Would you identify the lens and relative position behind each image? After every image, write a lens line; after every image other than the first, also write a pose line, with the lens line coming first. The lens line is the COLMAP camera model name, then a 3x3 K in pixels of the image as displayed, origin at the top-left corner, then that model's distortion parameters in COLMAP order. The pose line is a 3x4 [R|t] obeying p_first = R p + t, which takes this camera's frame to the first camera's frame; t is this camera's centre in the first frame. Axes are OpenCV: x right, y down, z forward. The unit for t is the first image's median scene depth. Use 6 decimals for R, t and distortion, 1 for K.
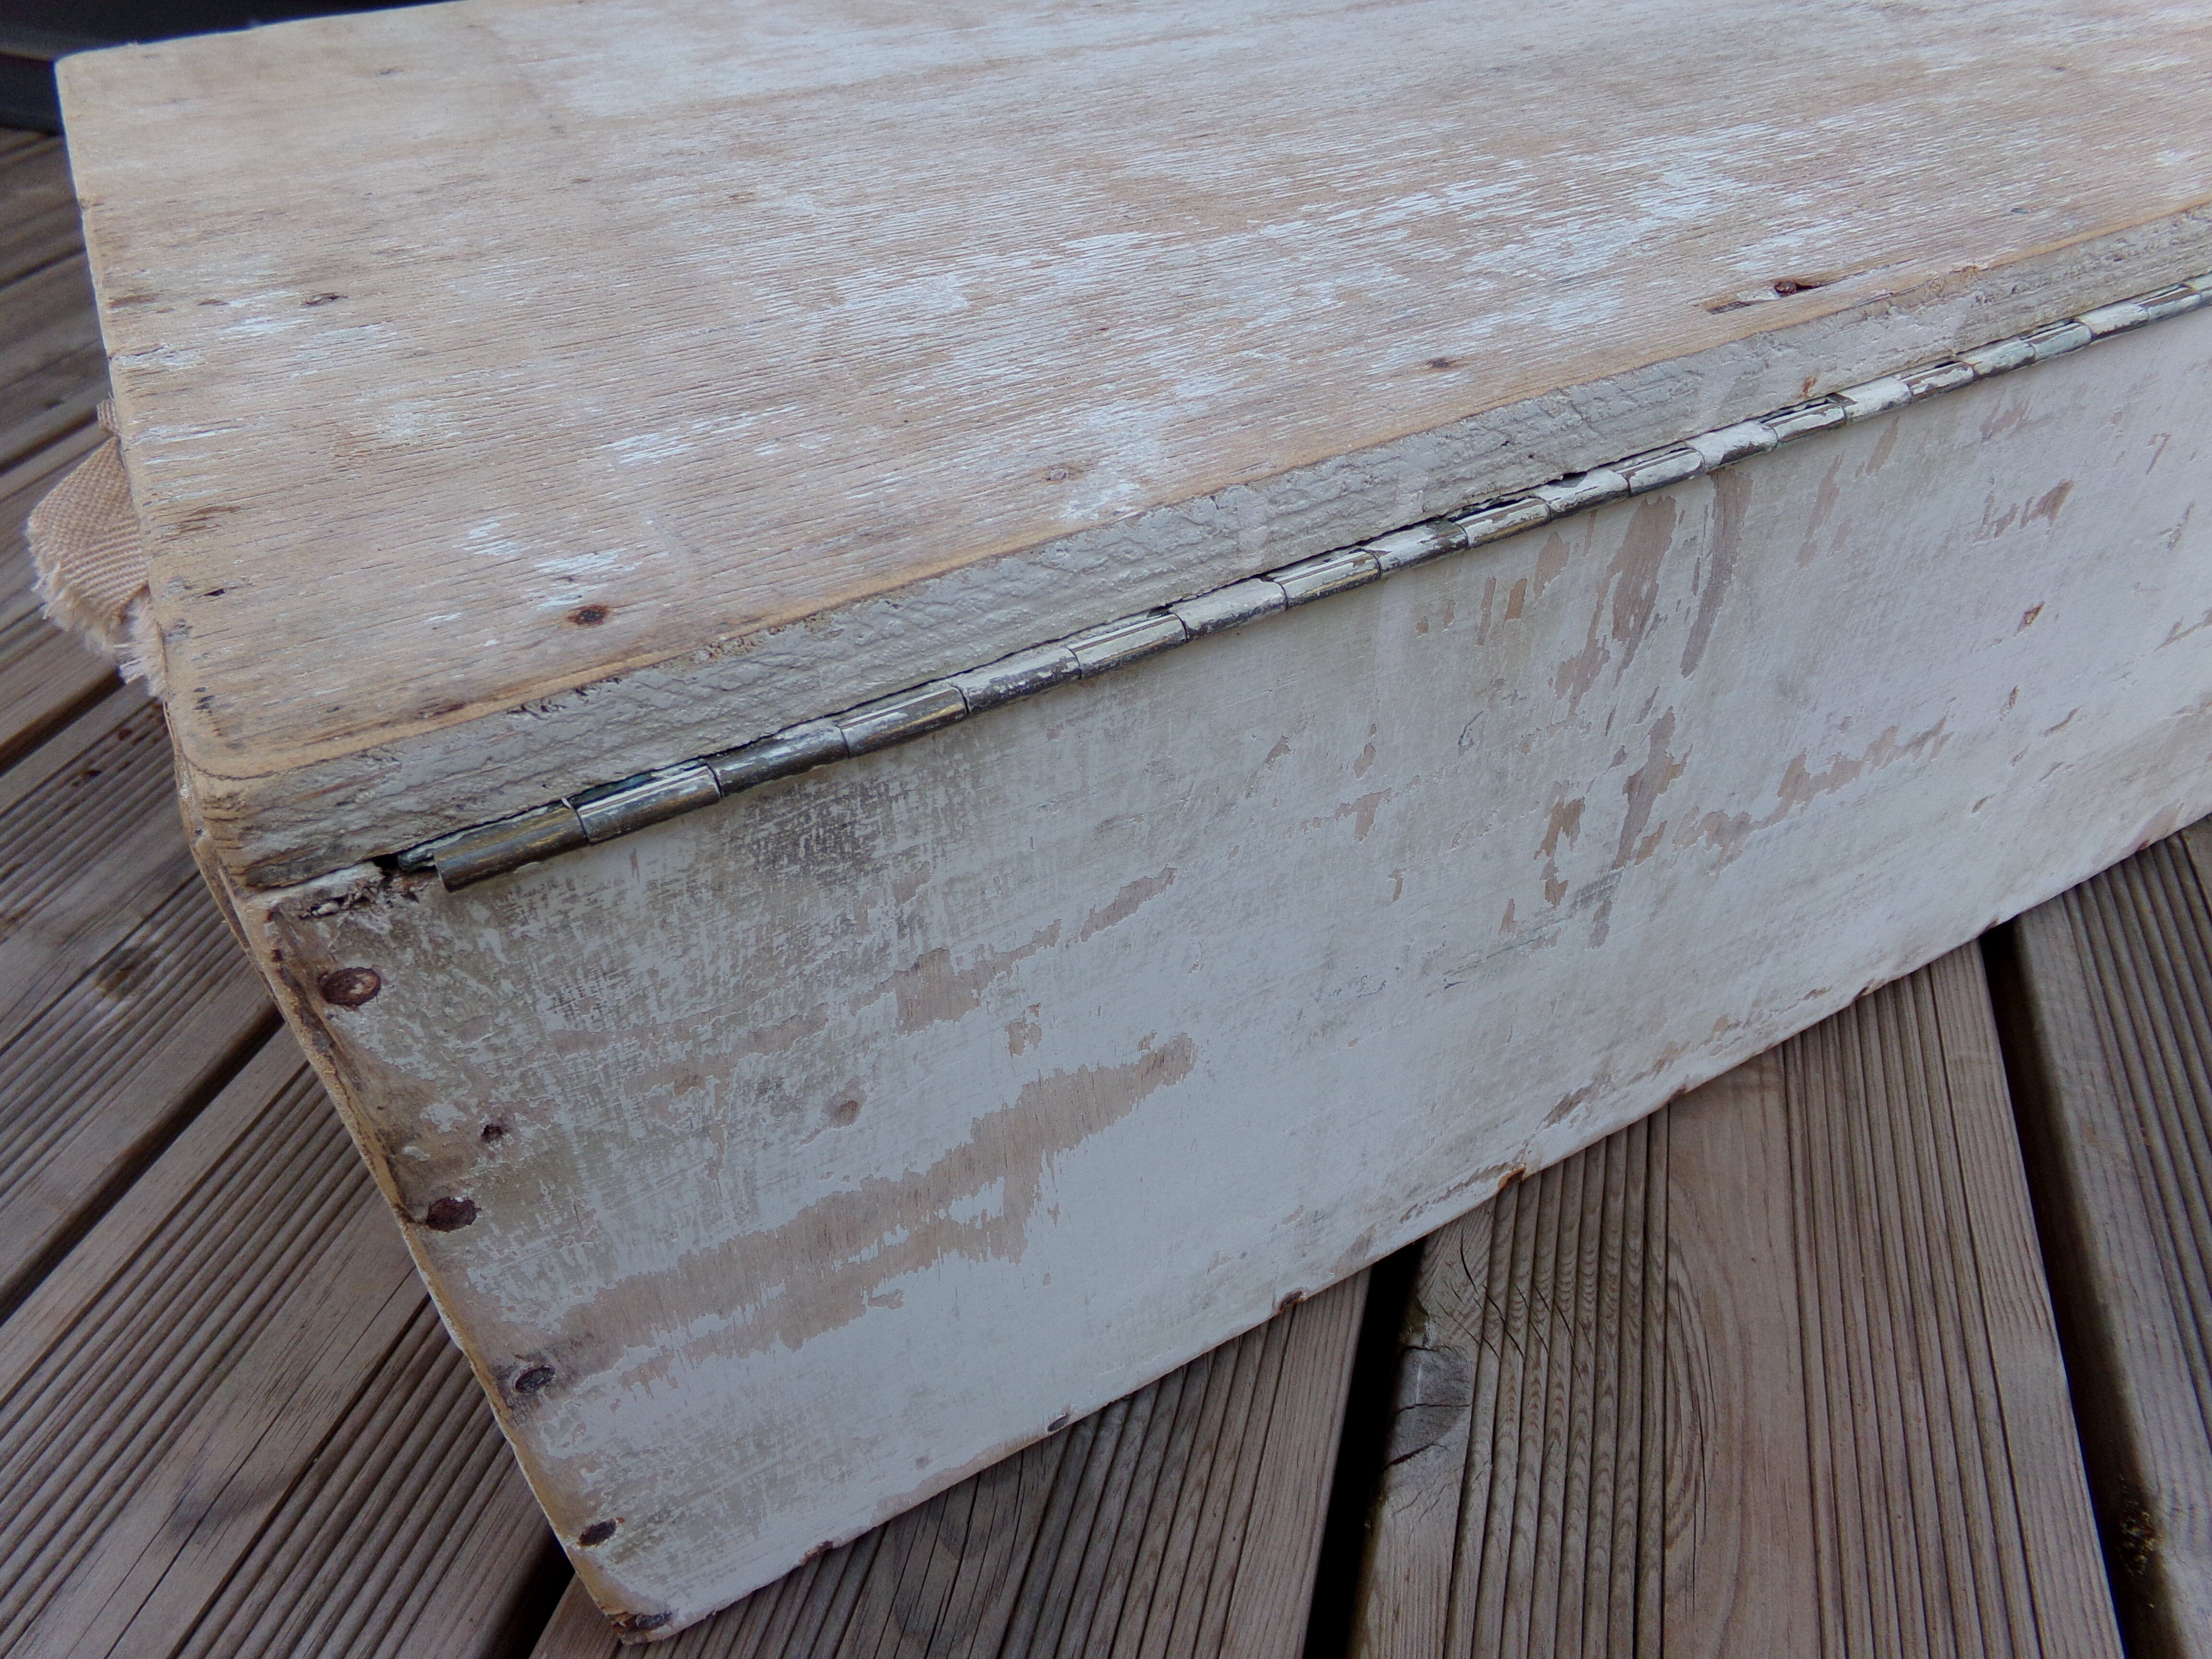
lens RADIAL K [[1502.7, 0, 1105.8], [0, 1502.7, 829.4], [0, 0, 1]] dist [-0.027142, 0.047835]
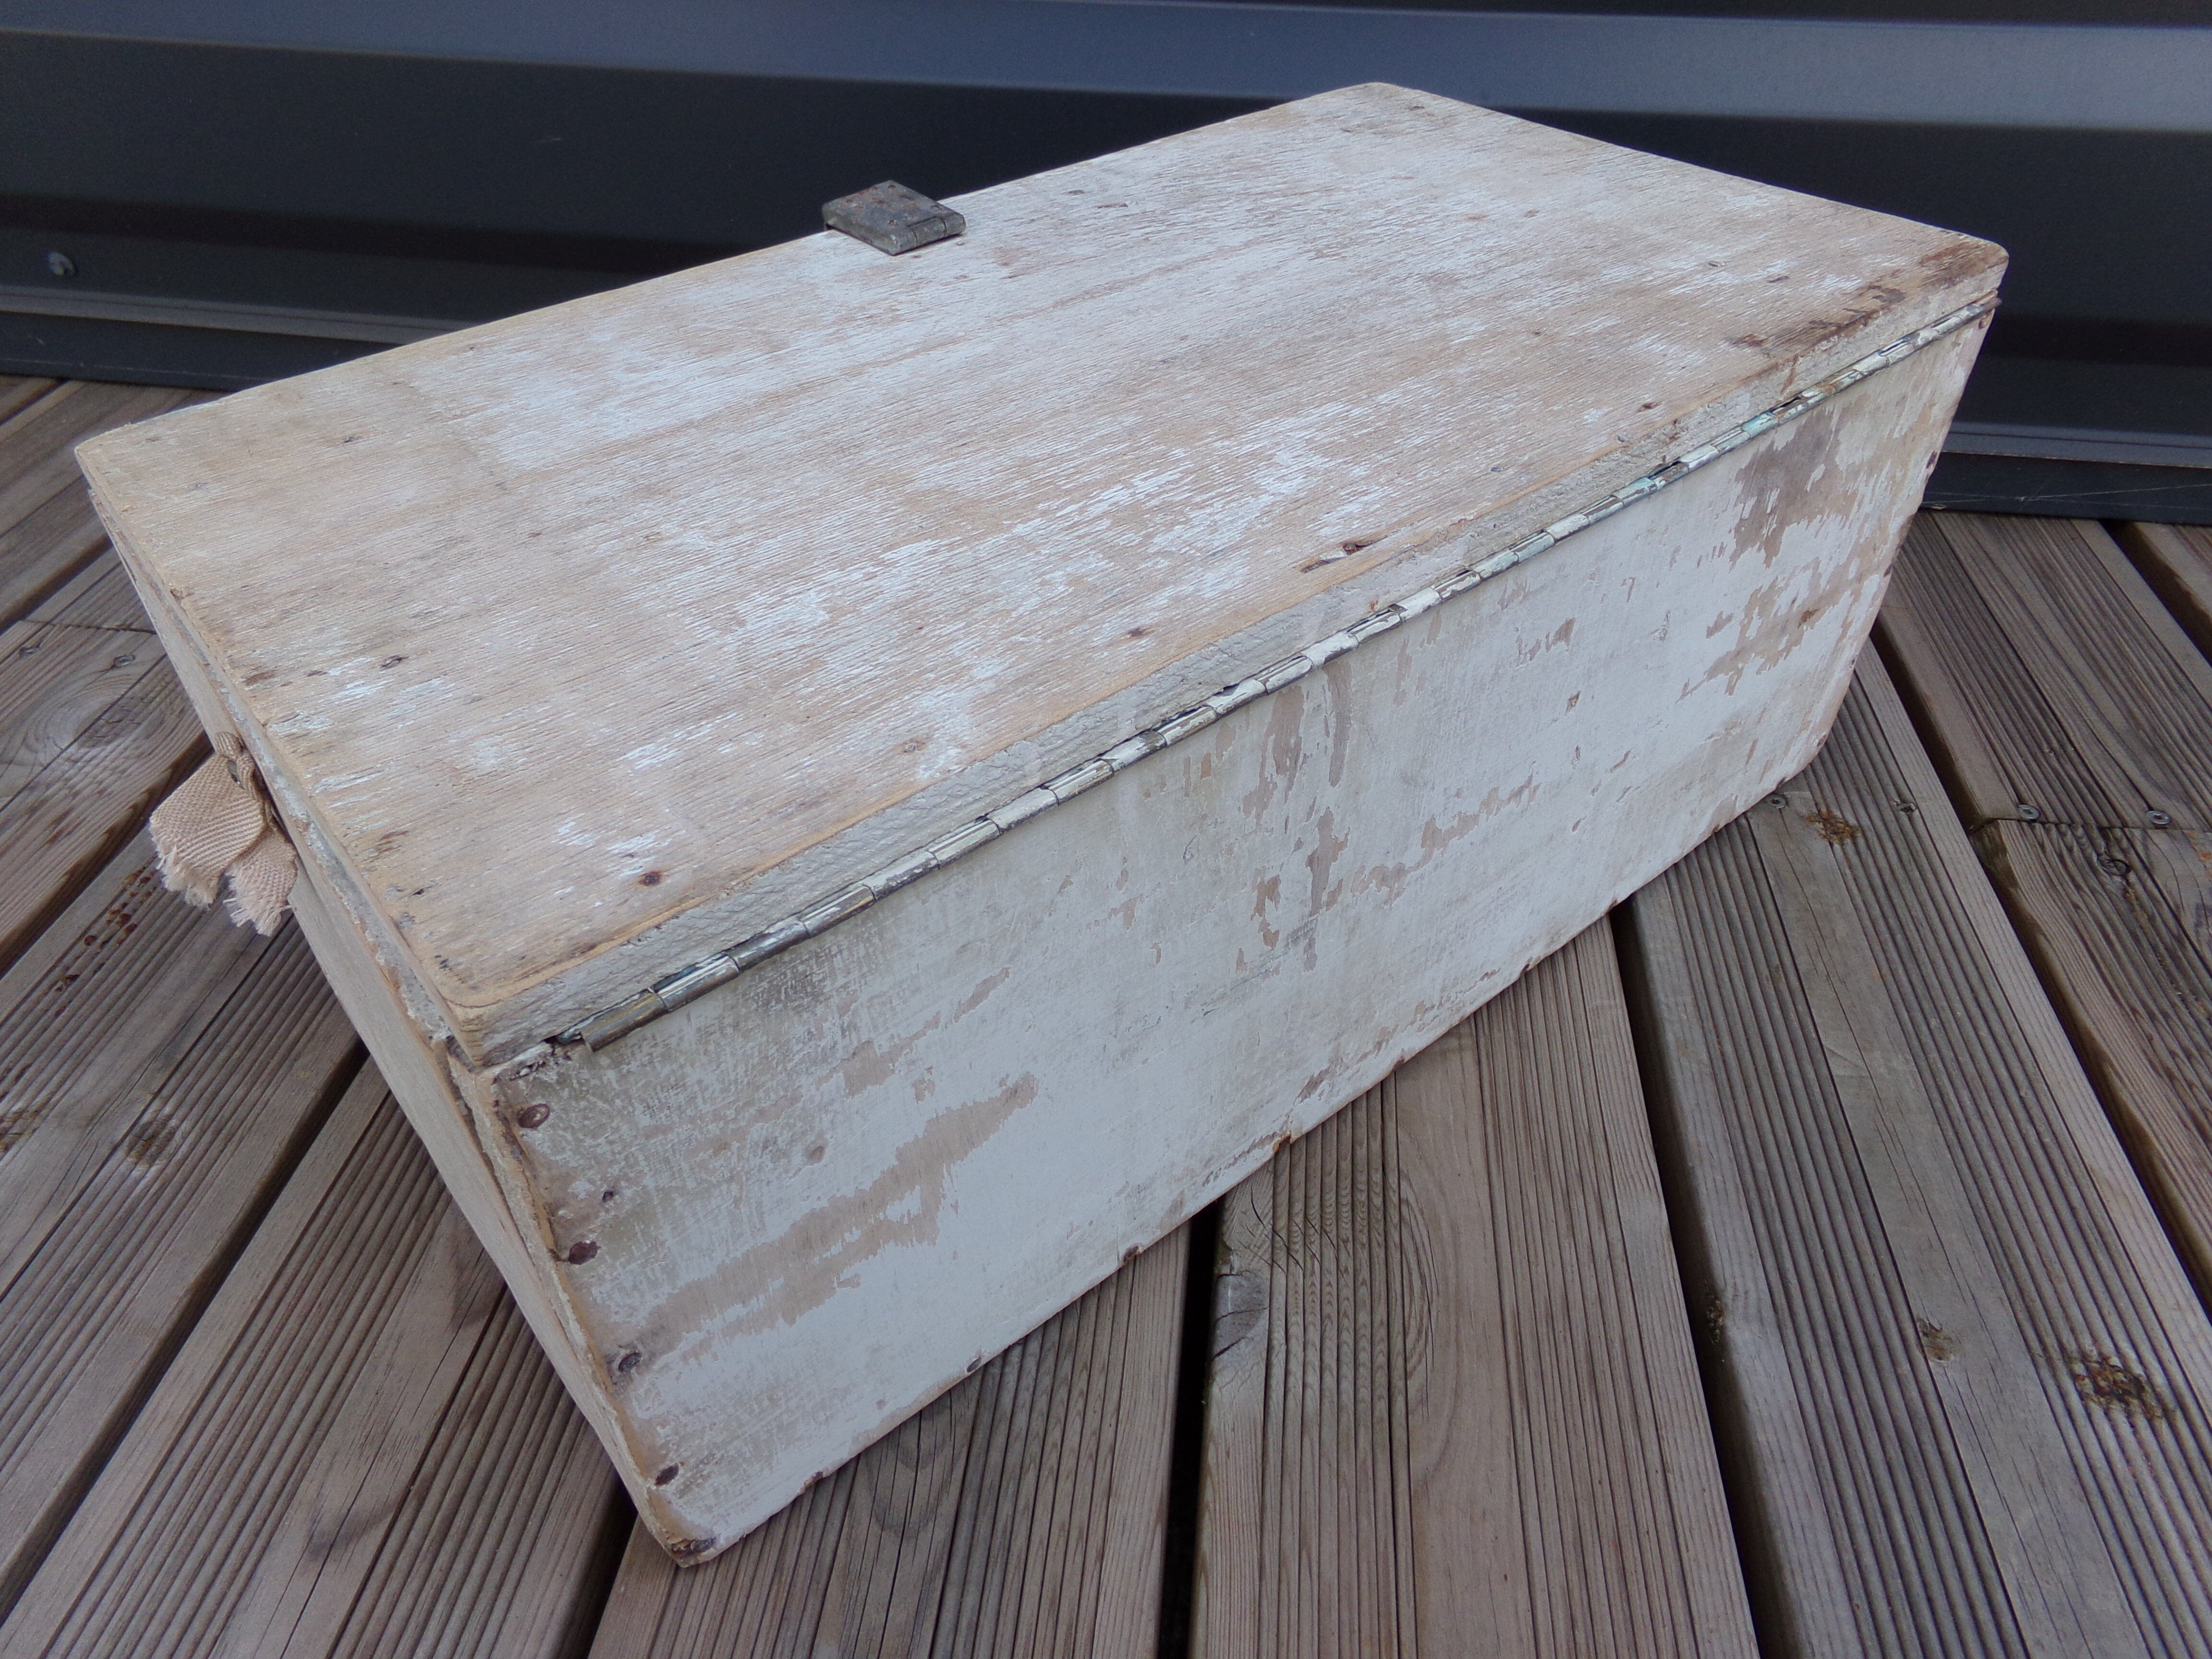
lens RADIAL K [[1502.7, 0, 1103.1], [0, 1502.7, 835.5], [0, 0, 1]] dist [-0.027142, 0.047835]
pose [[0.985385, -0.122619, 0.118239, -0.018044], [0.124478, 0.992187, -0.008433, -0.059246], [-0.116281, 0.023028, 0.992949, -0.390987]]
